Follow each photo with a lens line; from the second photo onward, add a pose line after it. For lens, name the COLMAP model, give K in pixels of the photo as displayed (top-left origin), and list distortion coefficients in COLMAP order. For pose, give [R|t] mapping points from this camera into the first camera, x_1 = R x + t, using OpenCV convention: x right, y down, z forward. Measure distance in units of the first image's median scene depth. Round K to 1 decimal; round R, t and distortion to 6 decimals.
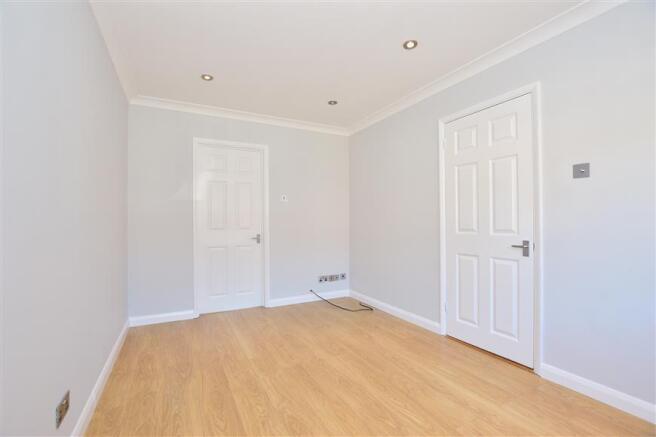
lens RADIAL K [[292.2, 0, 326.0], [0, 292.2, 220.0], [0, 0, 1]] dist [0.000320, -0.000356]
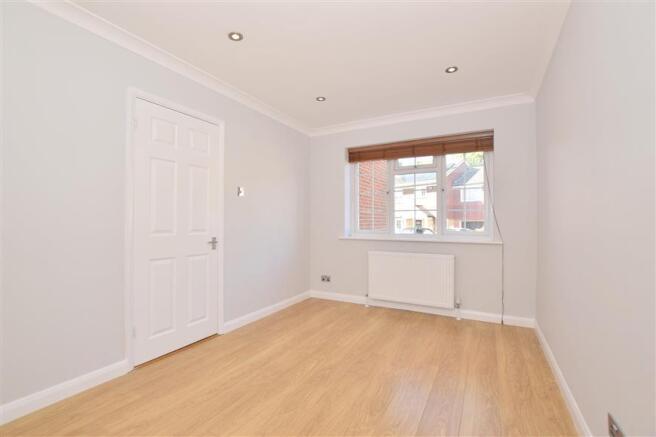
lens RADIAL K [[292.2, 0, 329.1], [0, 292.2, 219.6], [0, 0, 1]] dist [0.000320, -0.000356]
pose [[-0.543099, 0.014008, 0.839552, -0.662067], [-0.005579, 0.999779, -0.020290, 0.015664], [-0.839650, -0.015703, -0.542901, 1.242769]]
